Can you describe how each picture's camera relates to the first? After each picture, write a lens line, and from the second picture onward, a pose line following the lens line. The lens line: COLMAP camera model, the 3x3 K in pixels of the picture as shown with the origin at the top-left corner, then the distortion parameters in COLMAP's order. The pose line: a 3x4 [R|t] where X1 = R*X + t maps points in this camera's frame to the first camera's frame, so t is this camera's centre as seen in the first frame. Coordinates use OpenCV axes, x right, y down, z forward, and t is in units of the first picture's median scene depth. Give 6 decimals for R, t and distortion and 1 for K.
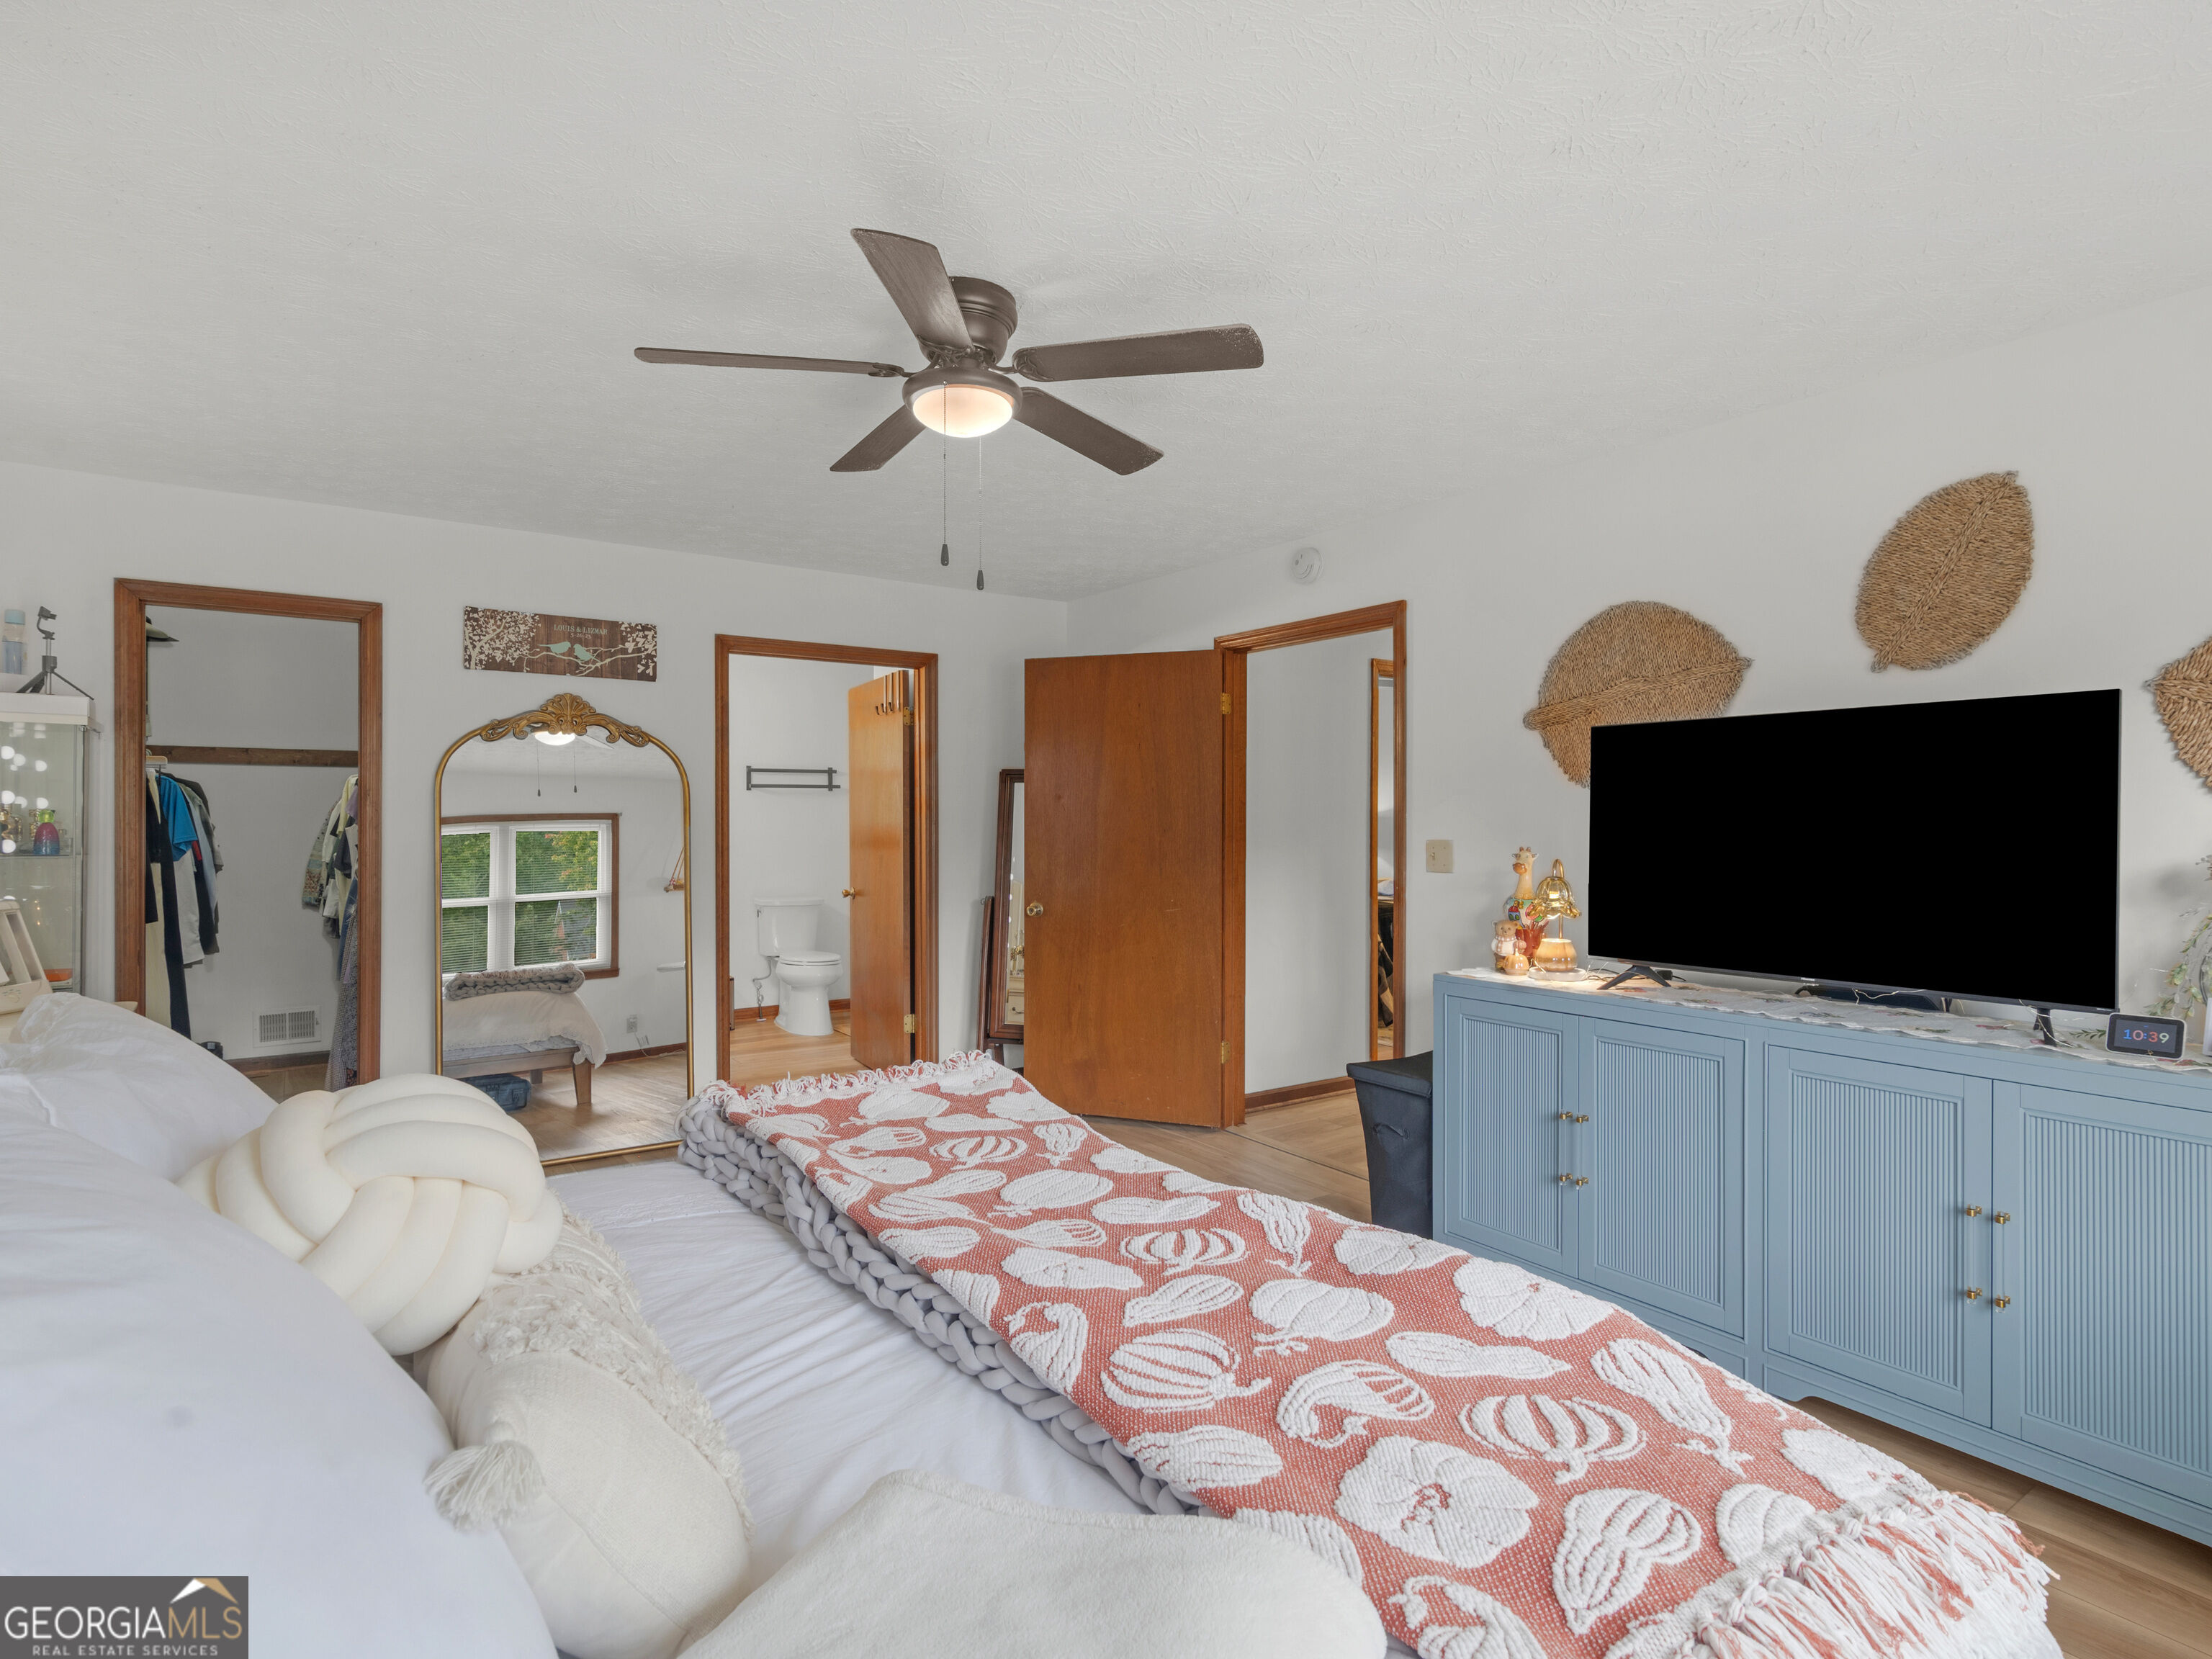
lens RADIAL K [[1164.1, 0, 1107.3], [0, 1164.1, 821.9], [0, 0, 1]] dist [0.004642, -0.000202]
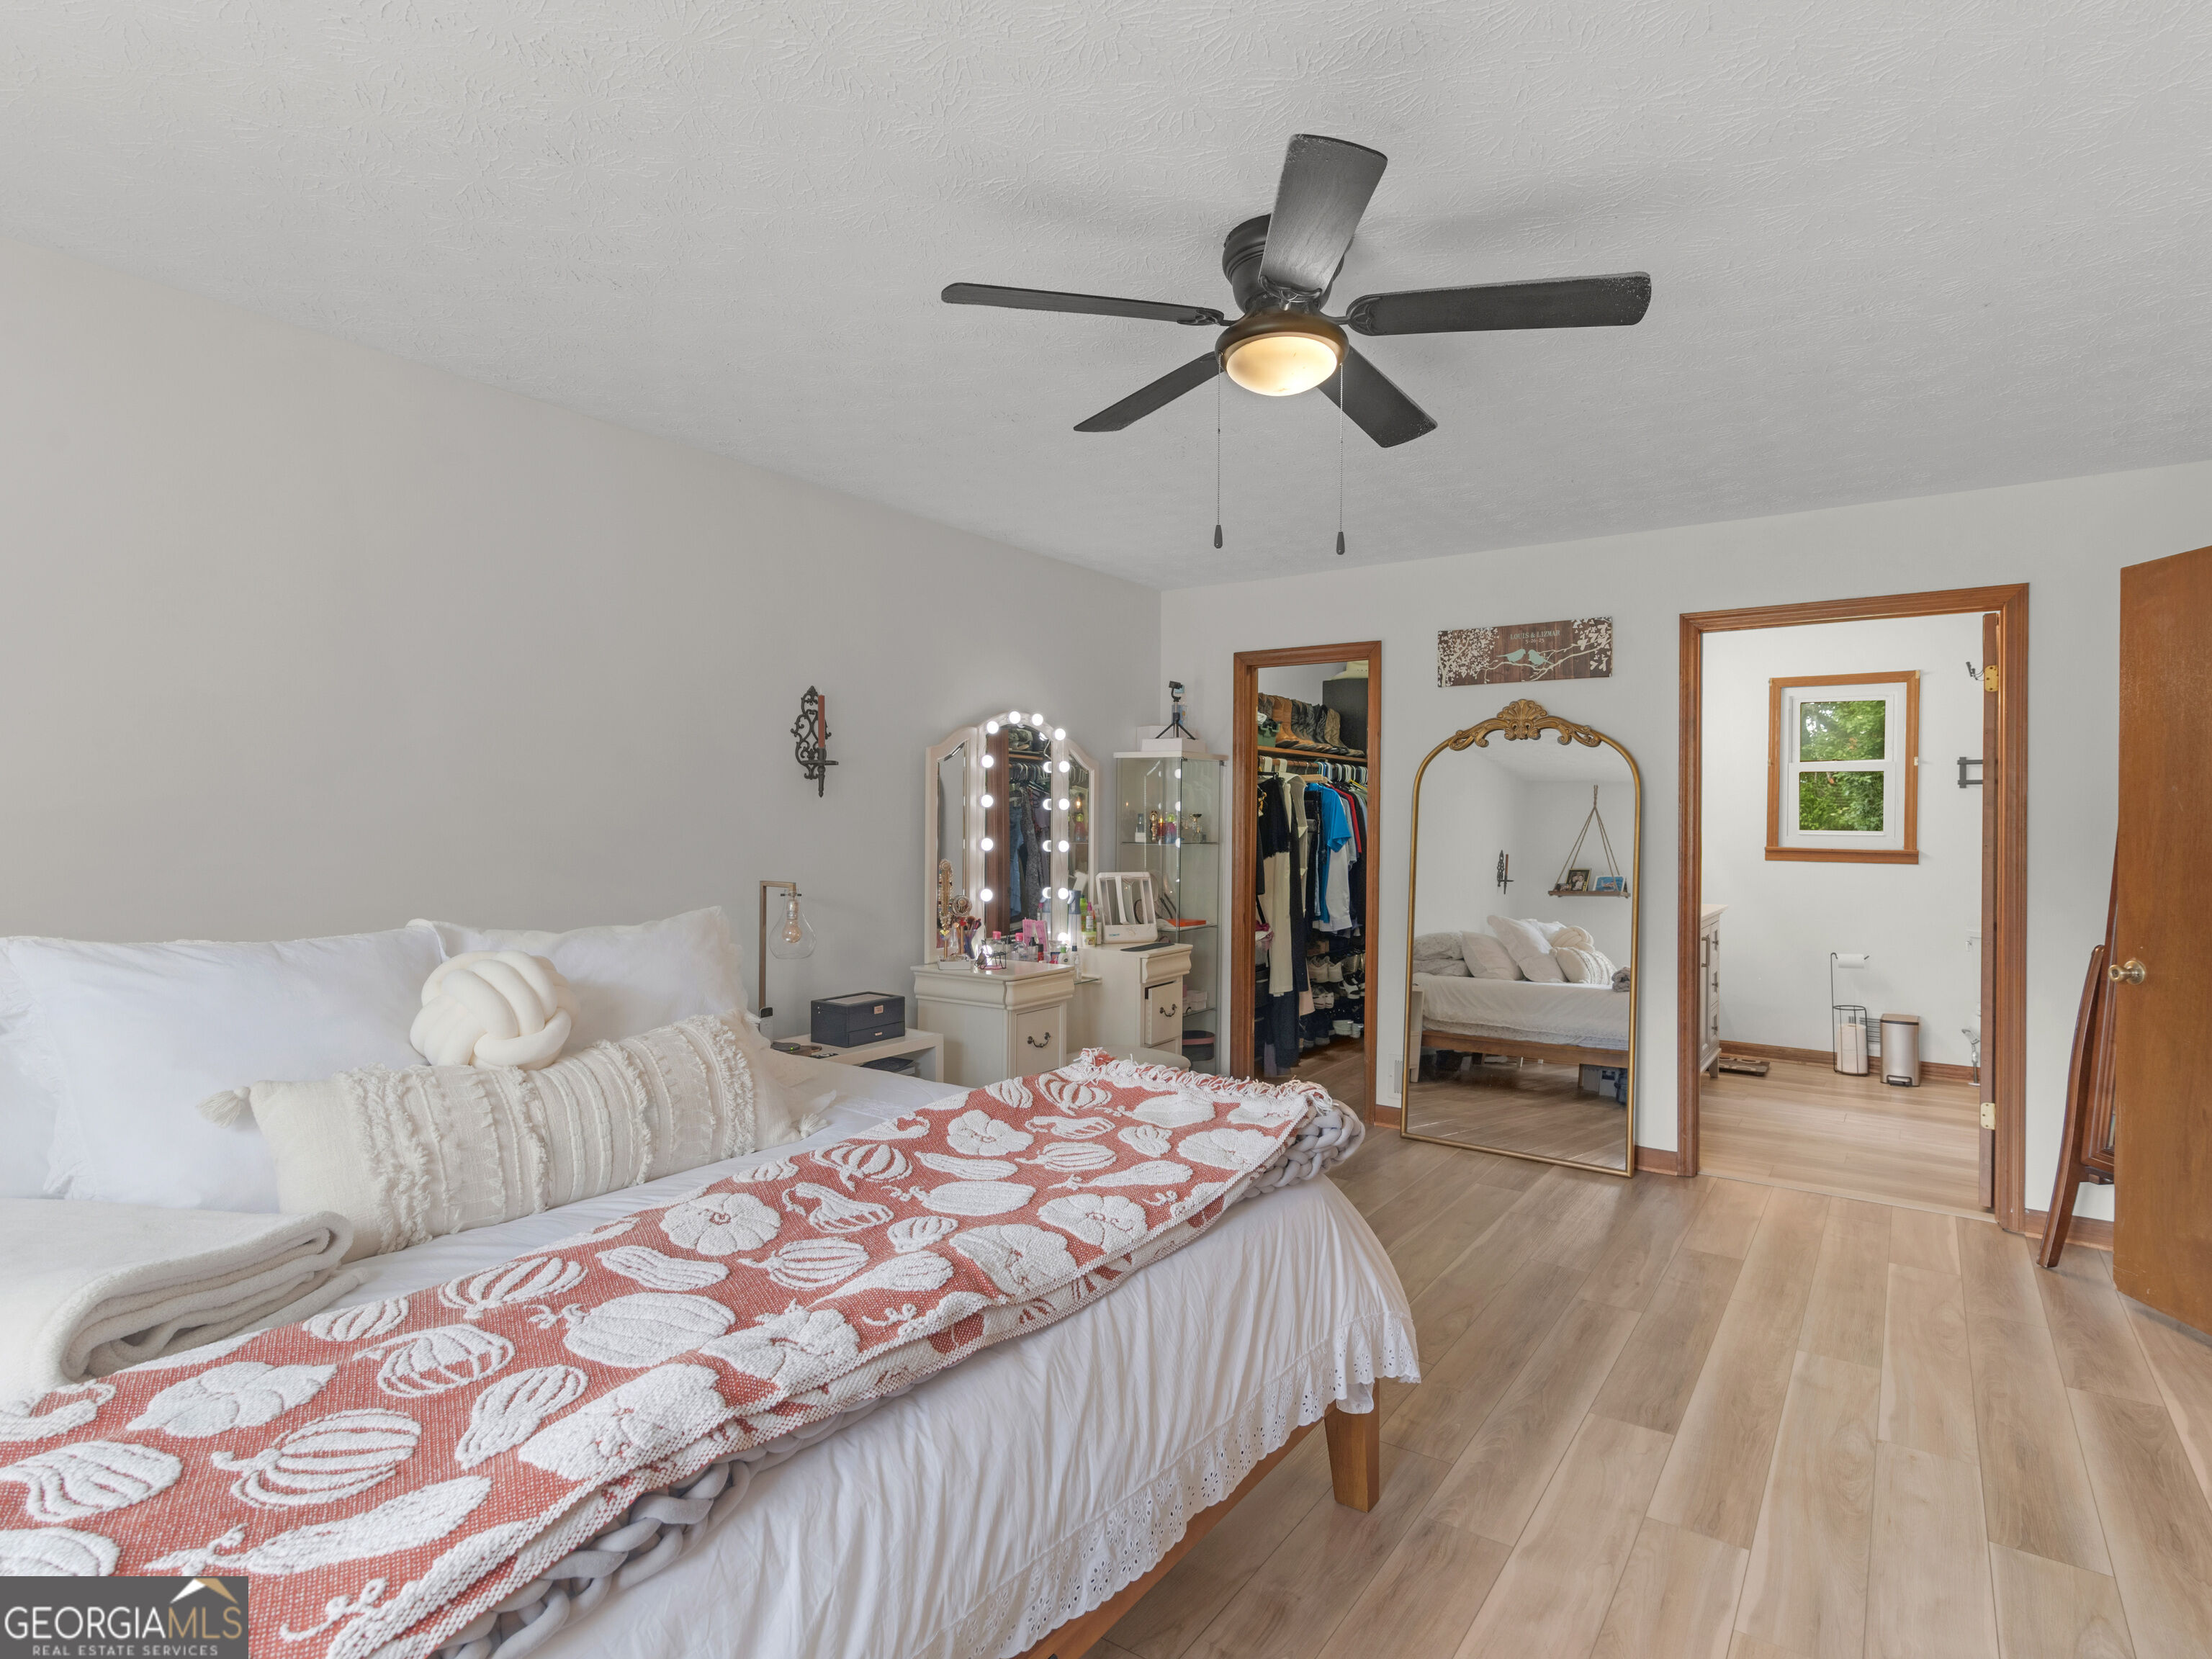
lens RADIAL K [[1164.1, 0, 1134.5], [0, 1164.1, 819.7], [0, 0, 1]] dist [0.004642, -0.000202]
pose [[0.337430, 0.001618, -0.941349, 0.387651], [-0.008826, 0.999960, -0.001445, 0.000106], [0.941309, 0.008796, 0.337431, 0.335811]]
